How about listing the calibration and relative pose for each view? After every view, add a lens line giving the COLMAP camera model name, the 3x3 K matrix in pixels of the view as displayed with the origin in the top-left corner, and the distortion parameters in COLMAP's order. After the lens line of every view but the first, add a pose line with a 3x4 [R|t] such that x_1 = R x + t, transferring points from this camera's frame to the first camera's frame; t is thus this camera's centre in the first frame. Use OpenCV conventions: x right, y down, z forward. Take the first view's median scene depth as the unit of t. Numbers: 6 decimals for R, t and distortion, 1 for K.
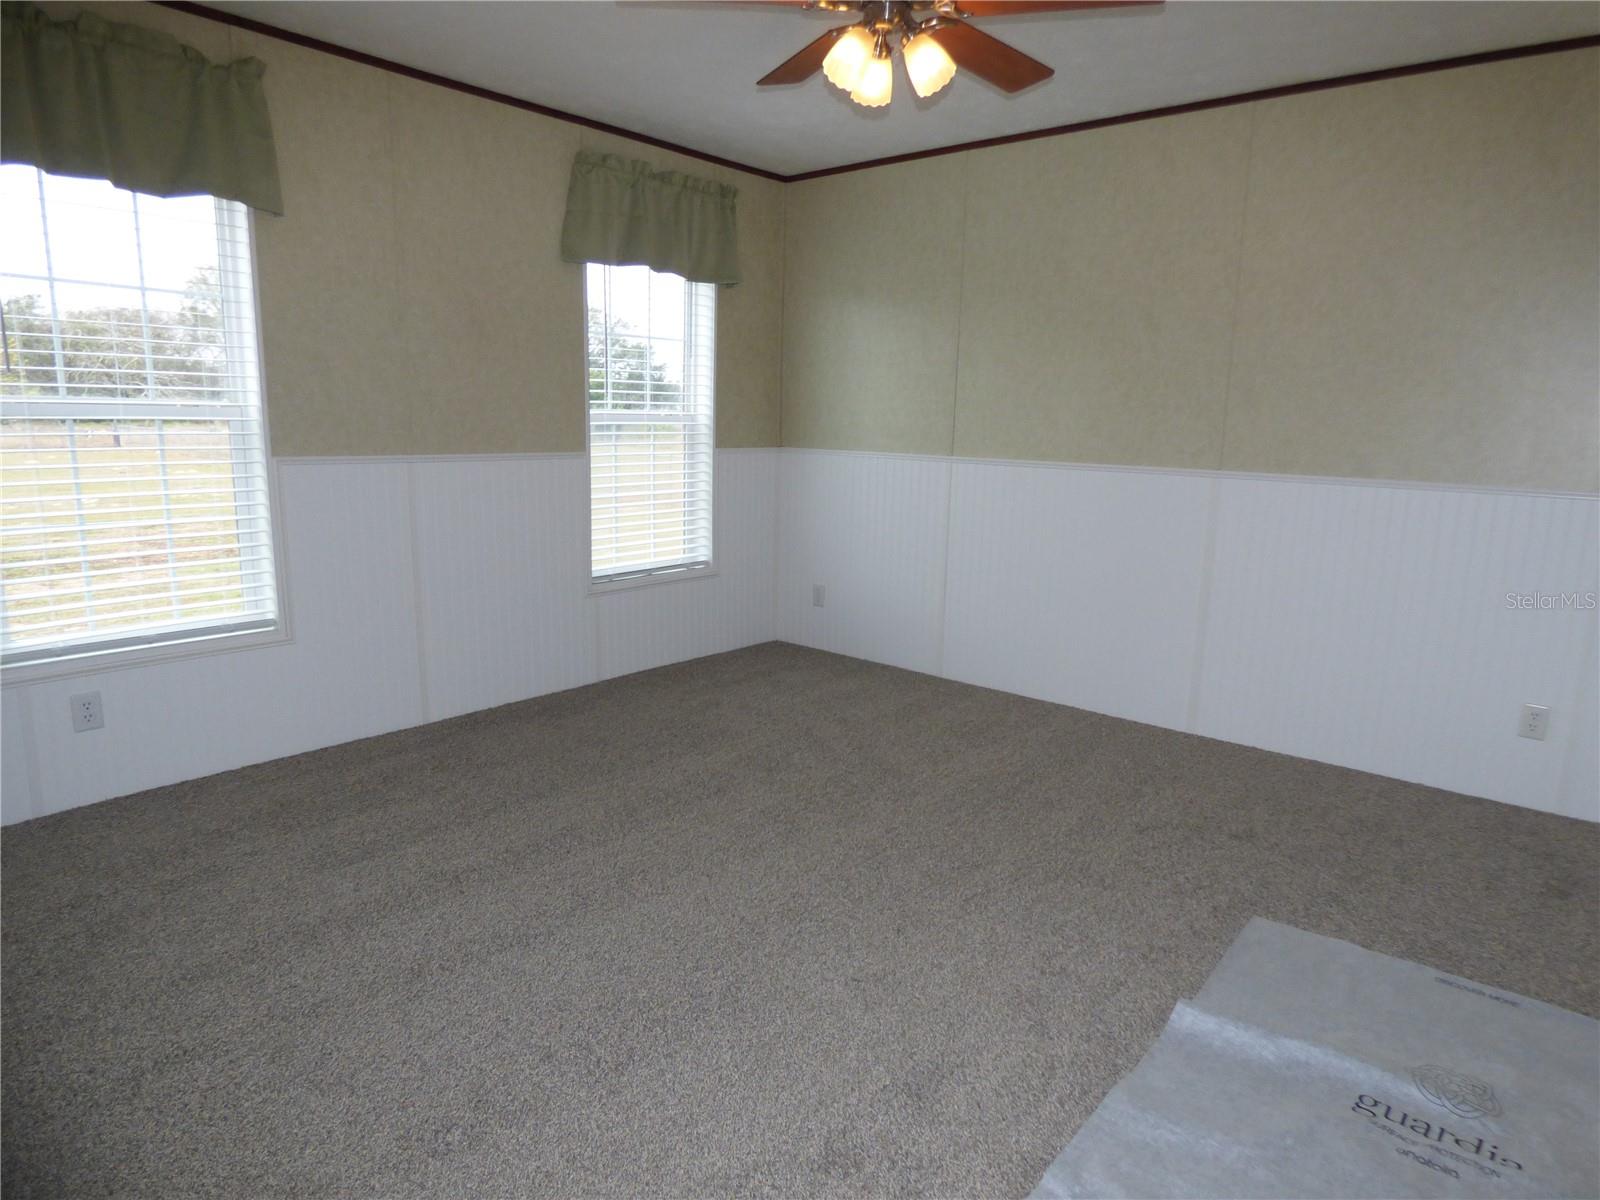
lens RADIAL K [[945.9, 0, 813.4], [0, 945.9, 590.5], [0, 0, 1]] dist [-0.002566, 0.011635]
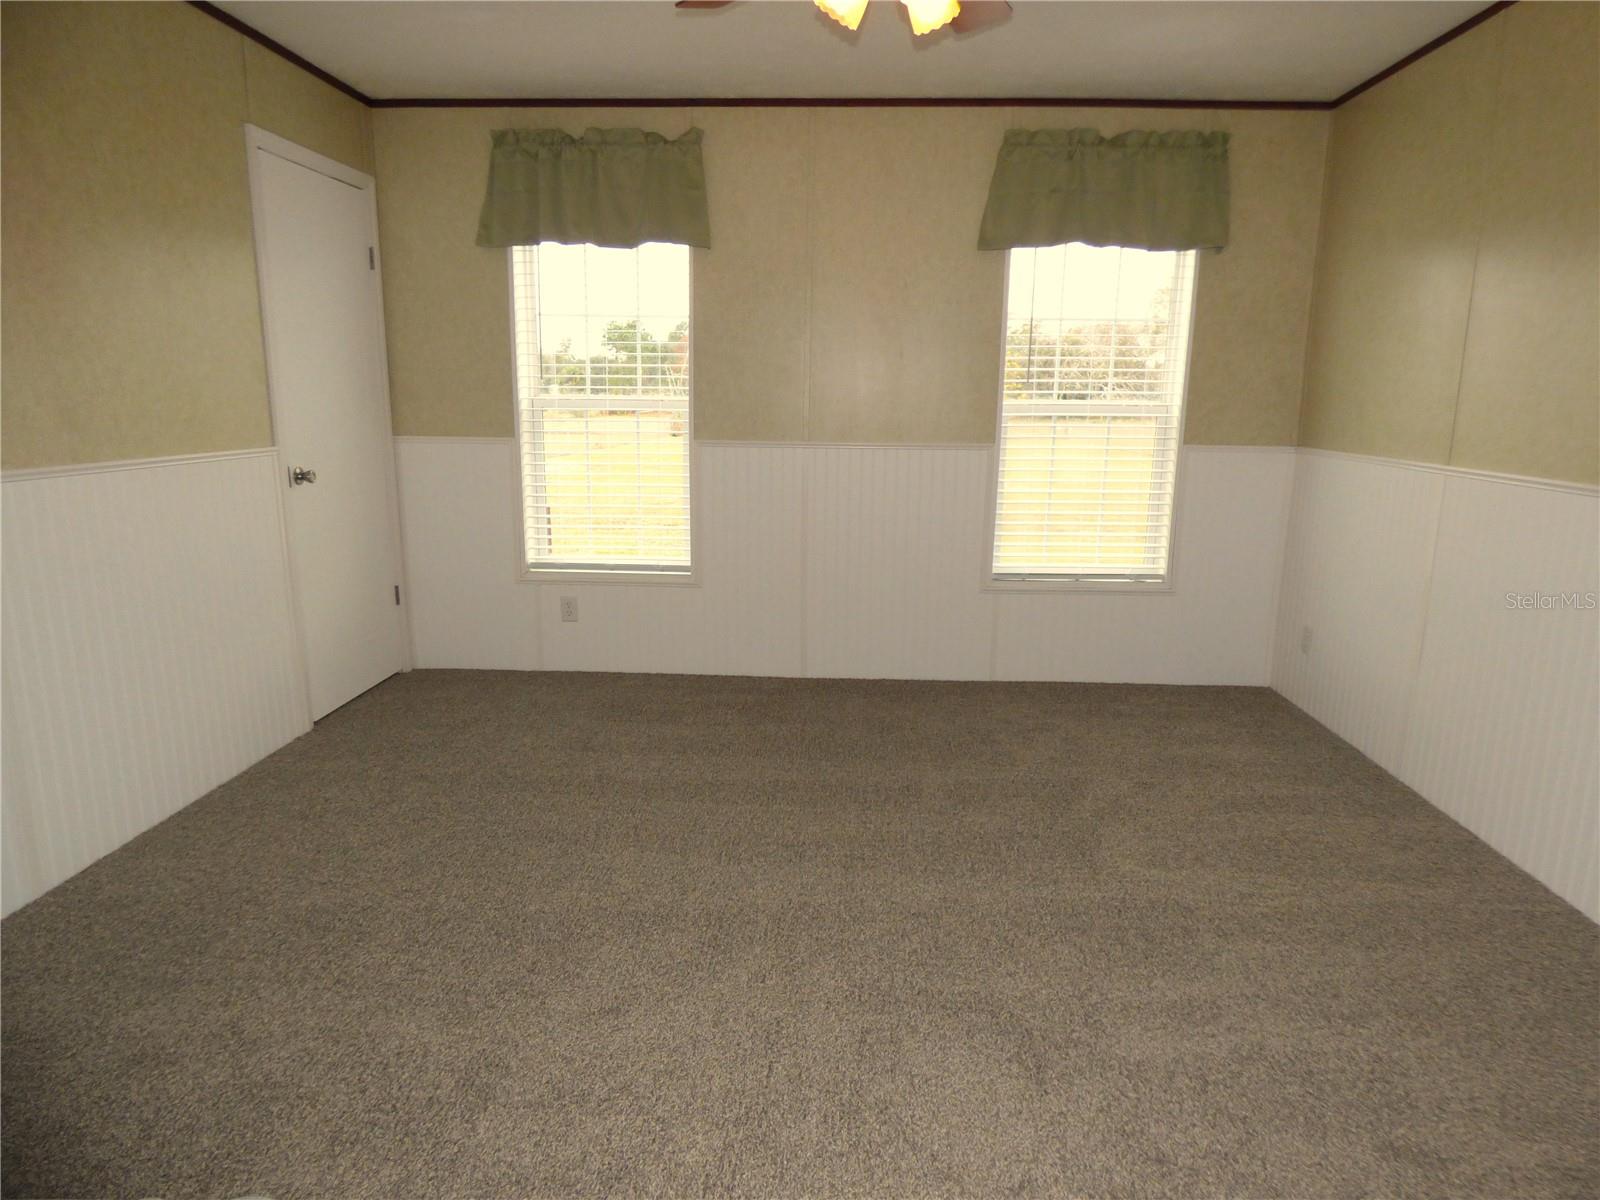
lens RADIAL K [[945.9, 0, 804.1], [0, 945.9, 583.8], [0, 0, 1]] dist [-0.002566, 0.011635]
pose [[0.637443, 0.139106, -0.757837, 0.405811], [-0.139995, 0.988106, 0.063619, -0.039847], [0.757673, 0.065540, 0.649335, 0.232751]]
